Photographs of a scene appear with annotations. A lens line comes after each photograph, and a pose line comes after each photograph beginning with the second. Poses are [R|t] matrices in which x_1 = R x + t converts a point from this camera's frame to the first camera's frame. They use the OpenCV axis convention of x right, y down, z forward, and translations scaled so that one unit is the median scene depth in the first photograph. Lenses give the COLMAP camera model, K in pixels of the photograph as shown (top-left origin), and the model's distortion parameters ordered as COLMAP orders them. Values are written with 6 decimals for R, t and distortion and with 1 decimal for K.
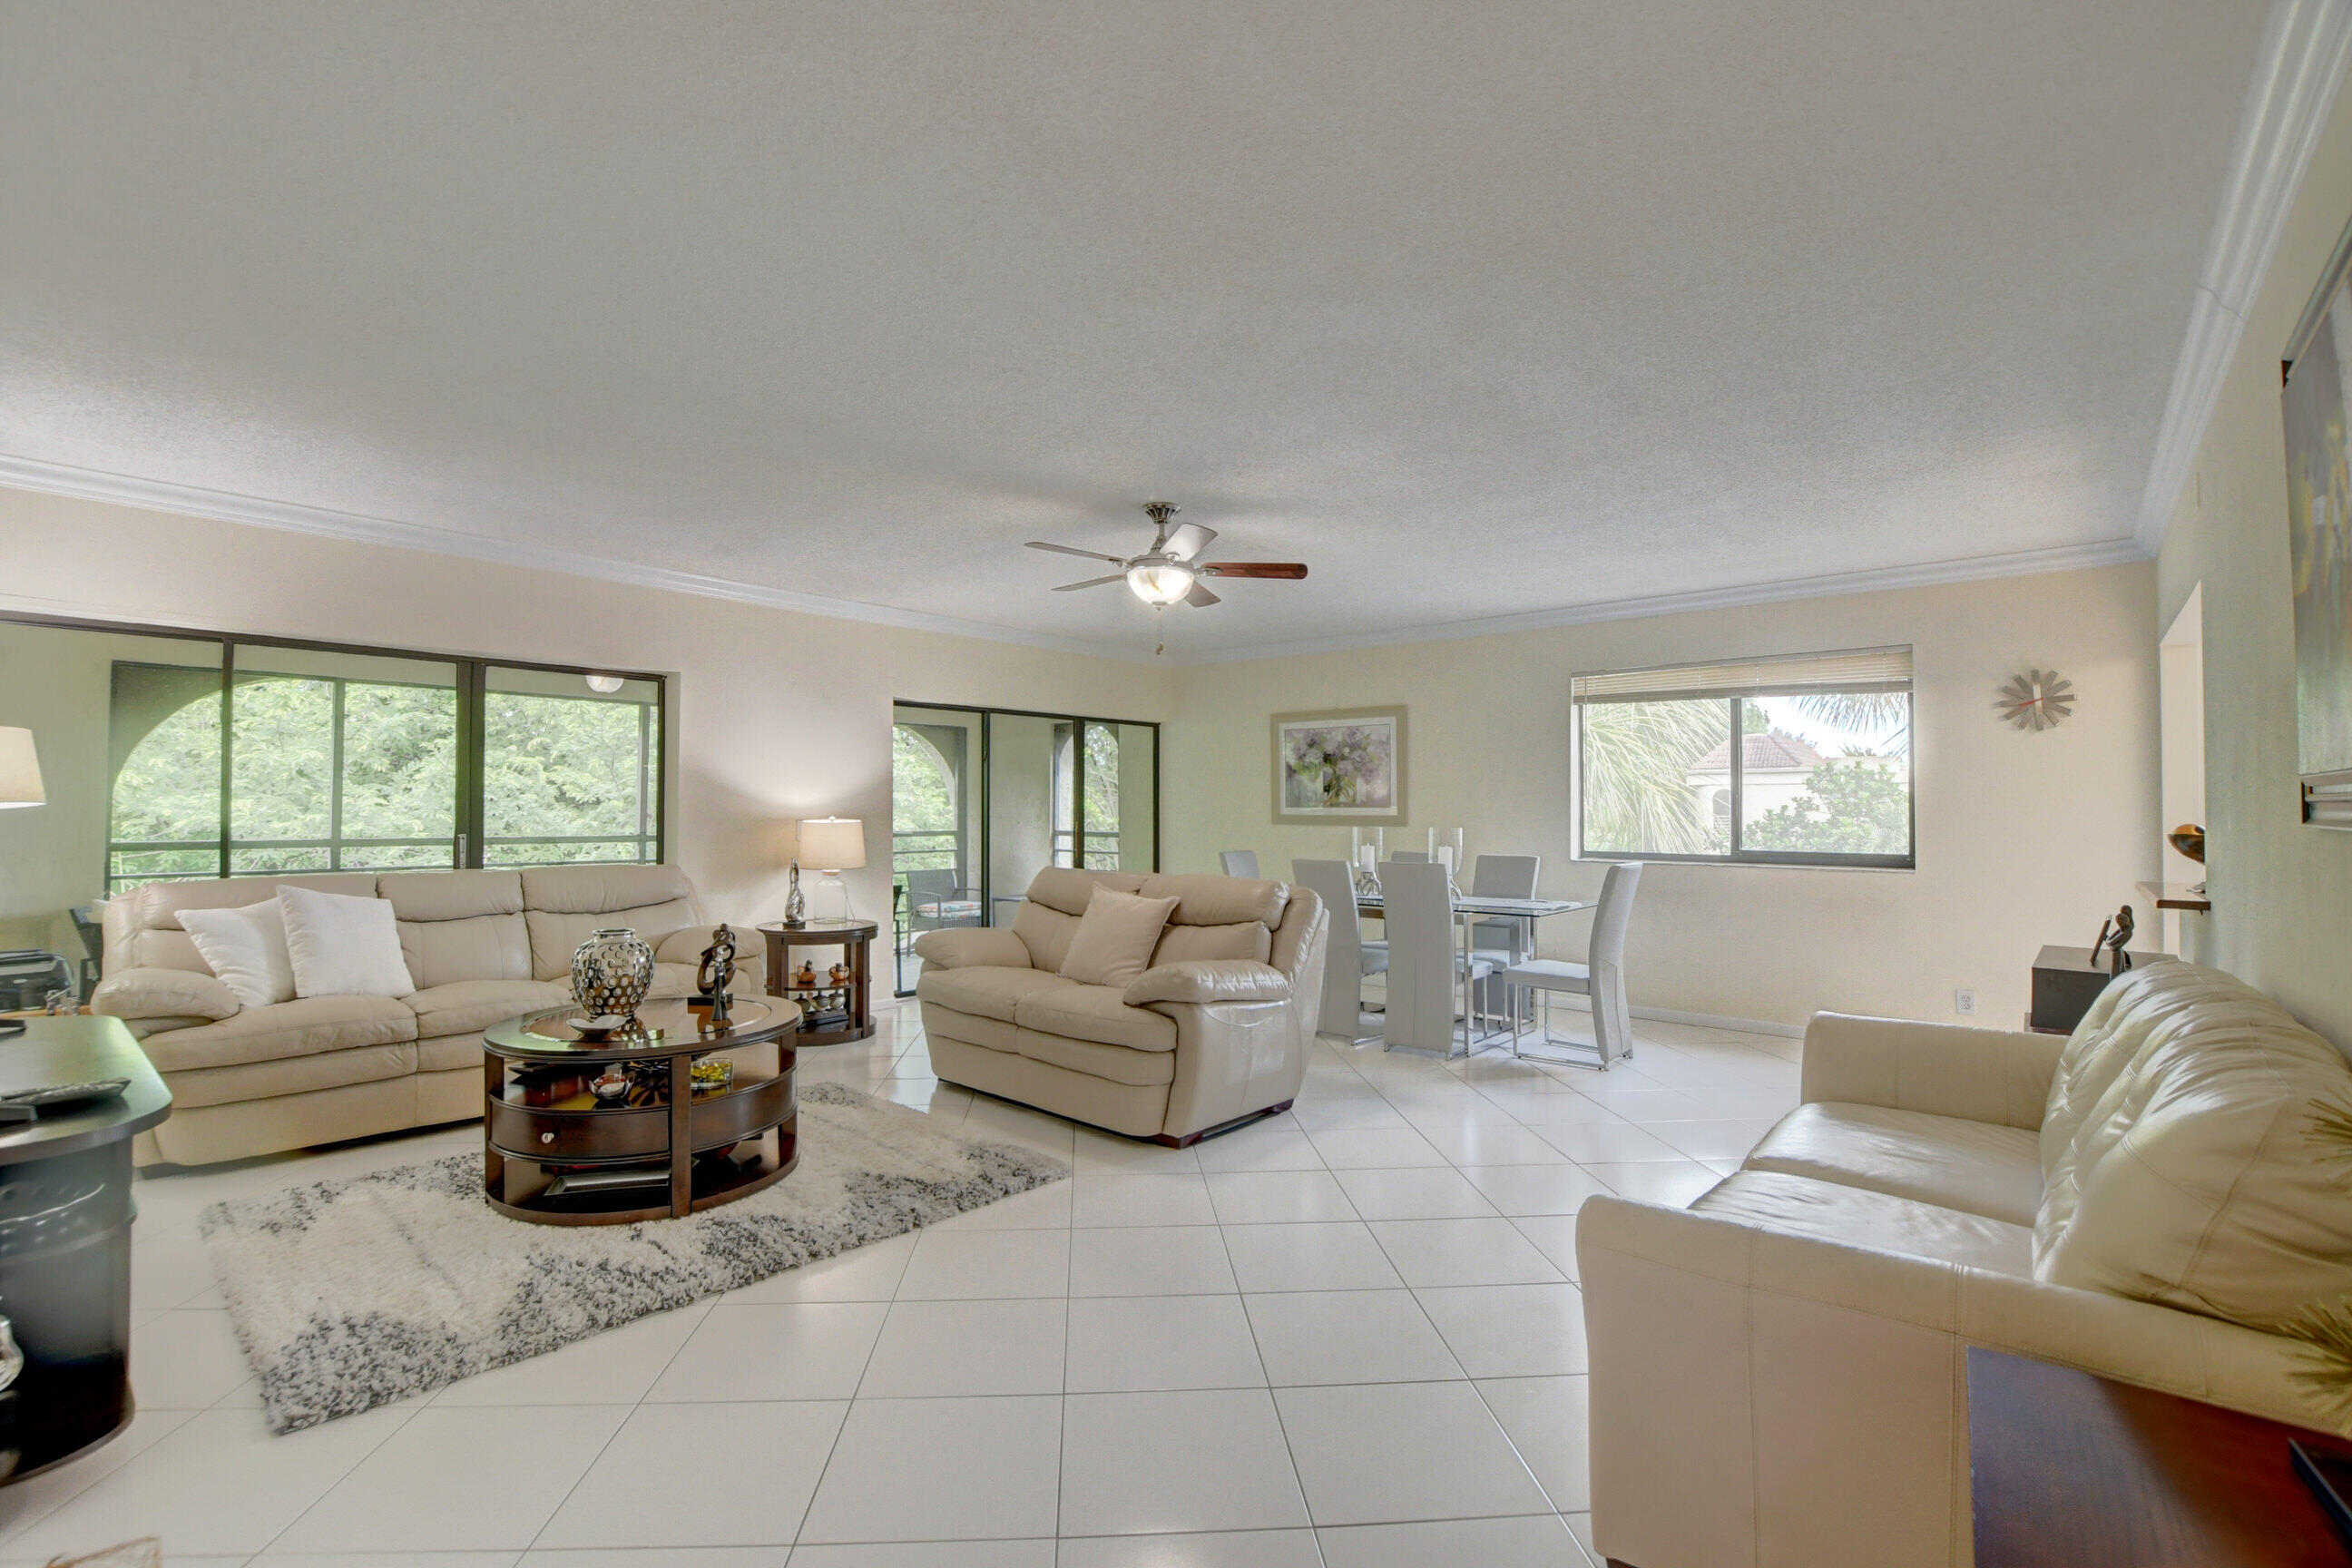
lens RADIAL K [[1045.4, 0, 1178.8], [0, 1045.4, 763.6], [0, 0, 1]] dist [-0.032180, 0.003497]
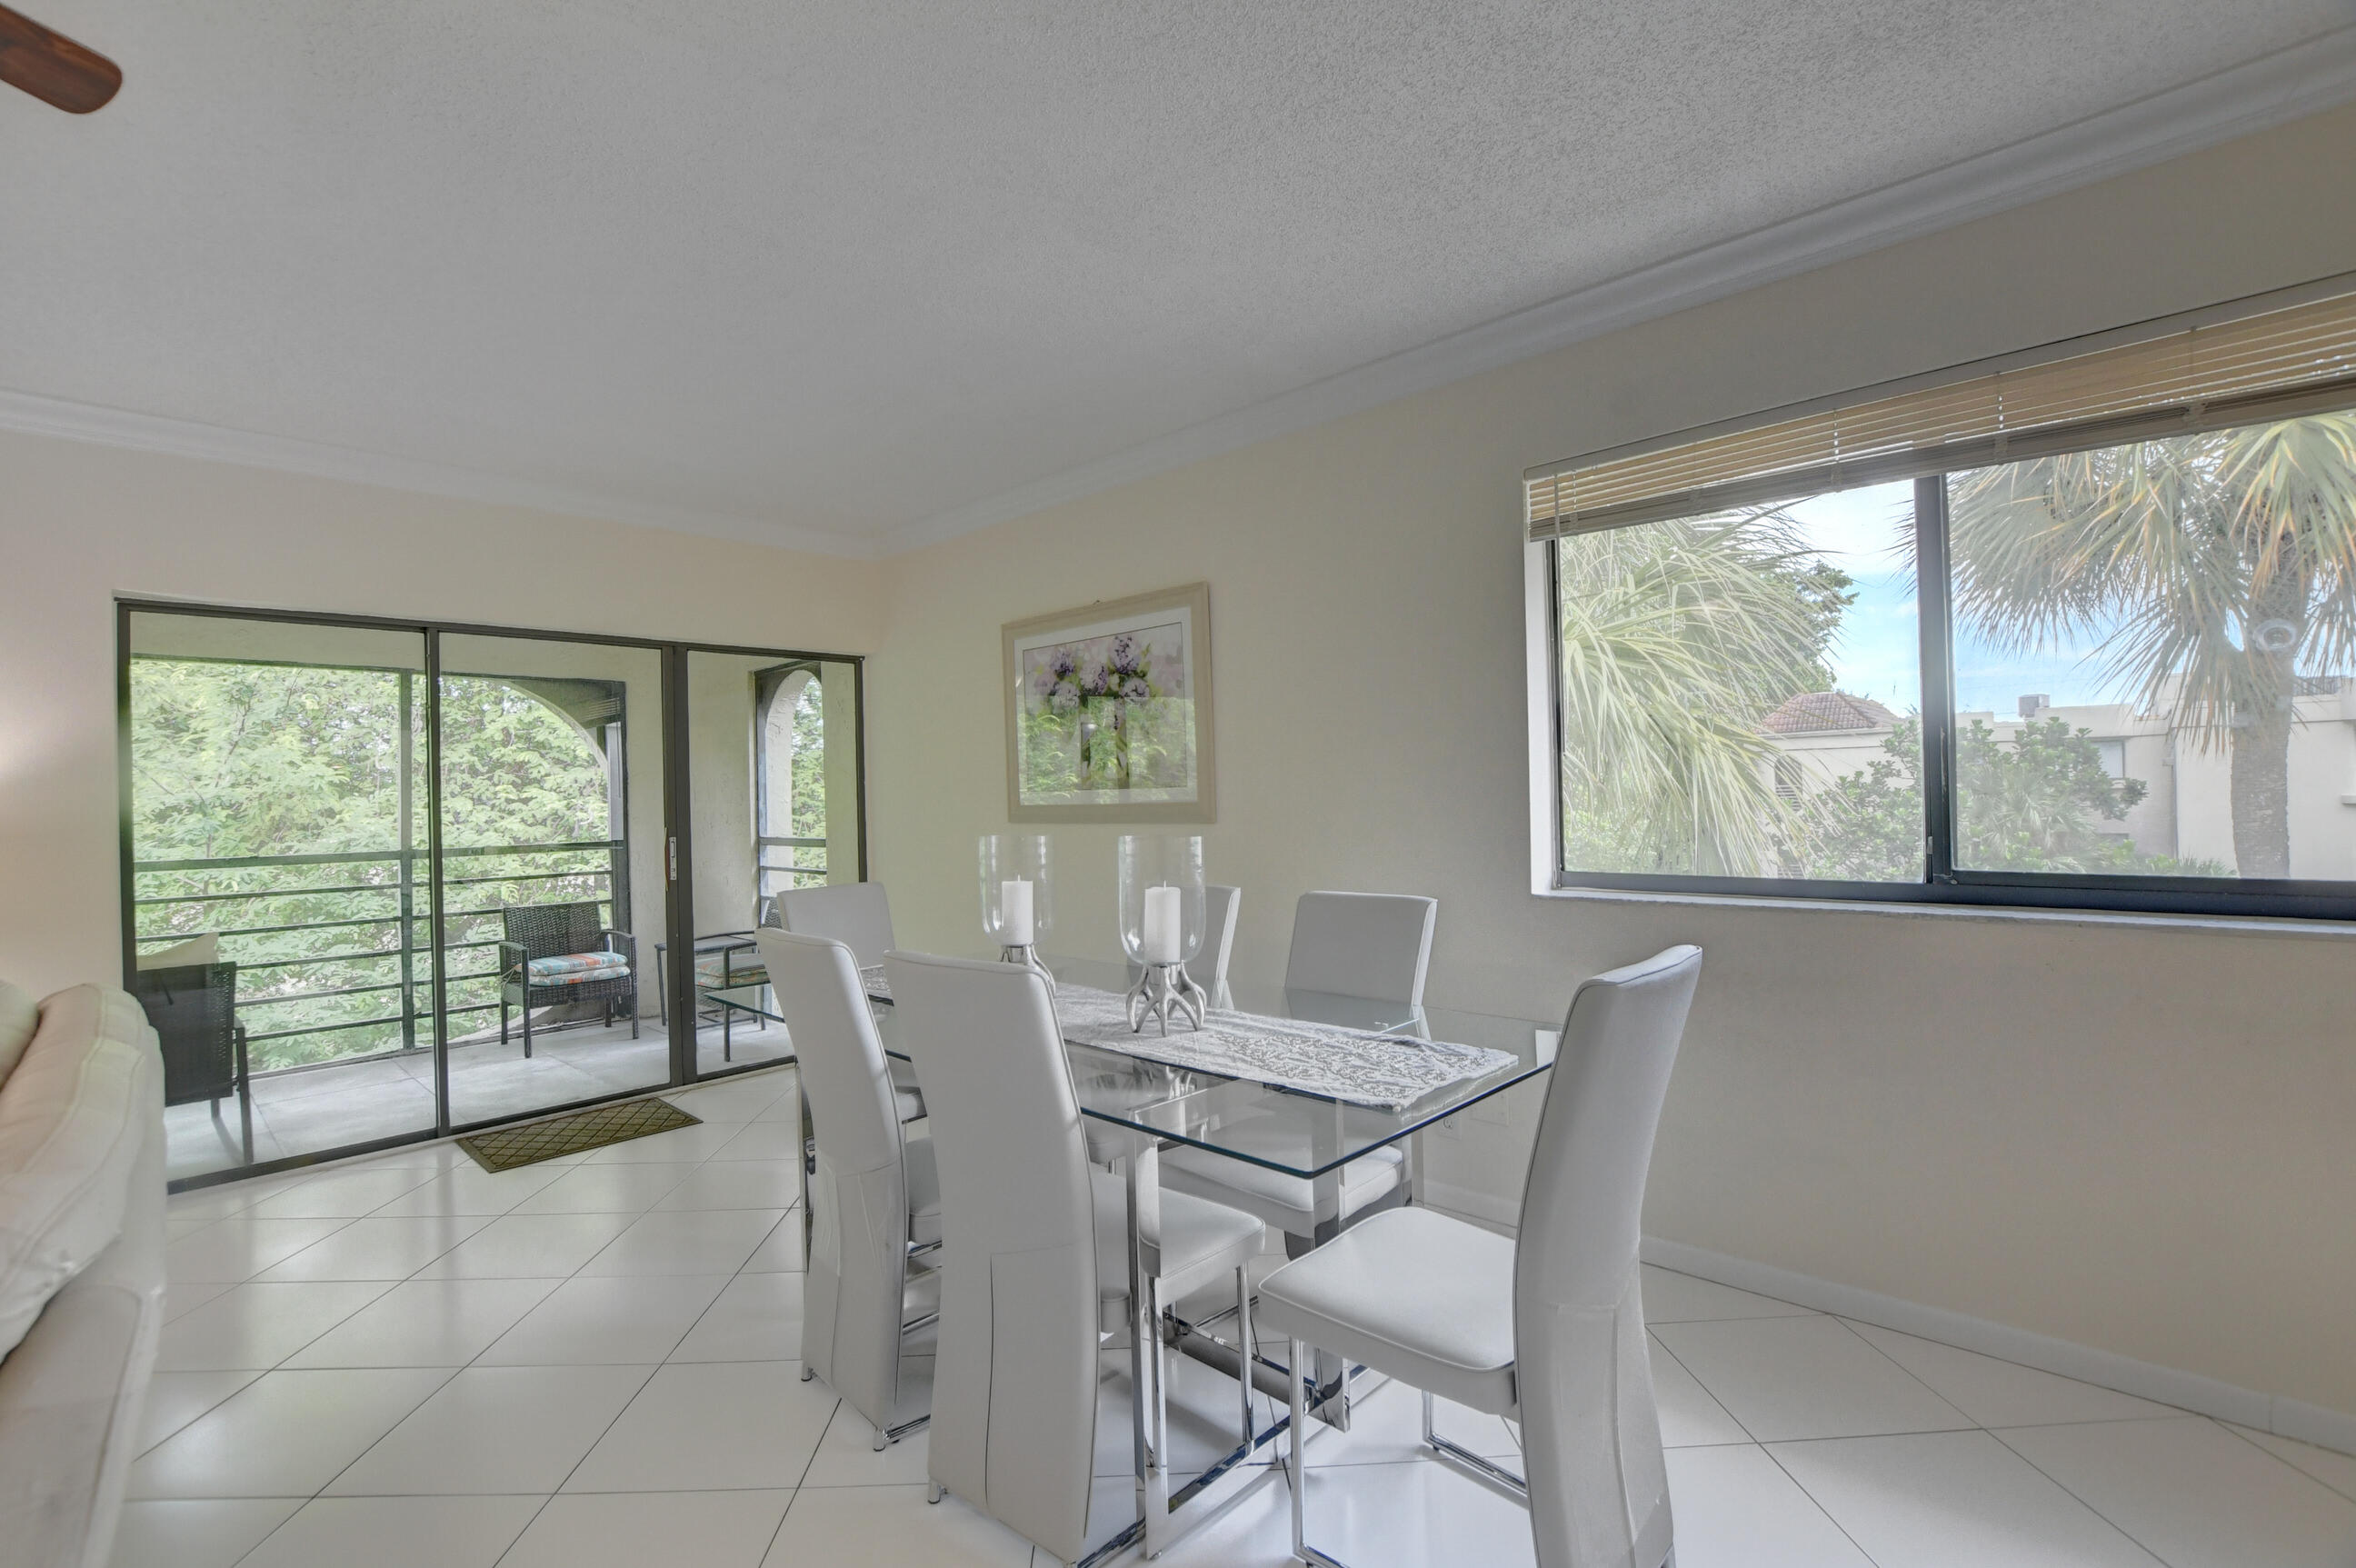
lens RADIAL K [[1047.2, 0, 1167.4], [0, 1047.2, 791.1], [0, 0, 1]] dist [-0.032180, 0.003497]
pose [[0.998333, -0.029283, -0.049742, 0.243721], [0.031226, 0.998761, 0.038742, 0.026883], [0.048546, -0.040231, 0.998010, 0.547999]]
